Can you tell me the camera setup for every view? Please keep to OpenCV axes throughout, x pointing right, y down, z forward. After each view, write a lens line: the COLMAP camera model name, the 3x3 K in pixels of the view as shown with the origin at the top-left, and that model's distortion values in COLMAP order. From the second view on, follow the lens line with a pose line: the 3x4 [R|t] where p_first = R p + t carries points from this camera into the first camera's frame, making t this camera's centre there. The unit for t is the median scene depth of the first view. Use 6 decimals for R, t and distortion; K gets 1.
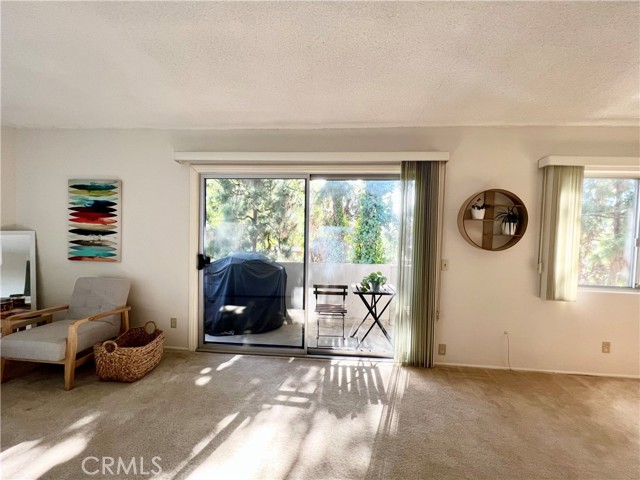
lens RADIAL K [[267.3, 0, 320.0], [0, 267.3, 240.0], [0, 0, 1]] dist [0.000162, -0.000165]
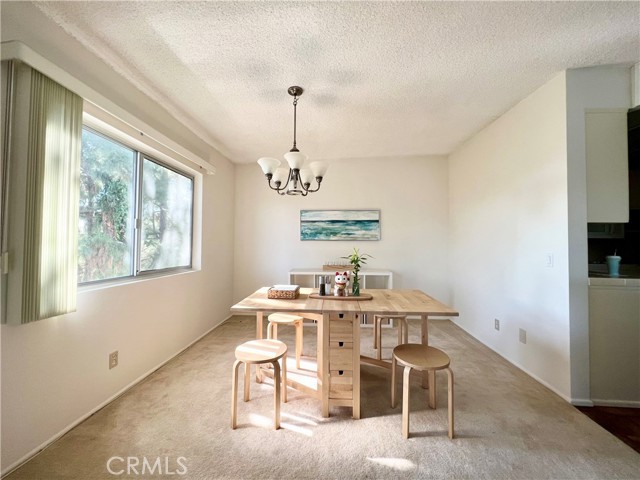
lens RADIAL K [[257.6, 0, 319.0], [0, 257.6, 237.8], [0, 0, 1]] dist [-0.002133, -0.000399]
pose [[-0.007116, -0.001574, 0.999973, 0.353491], [0.024635, 0.999695, 0.001749, 0.073349], [-0.999671, 0.024647, -0.007075, 0.432099]]
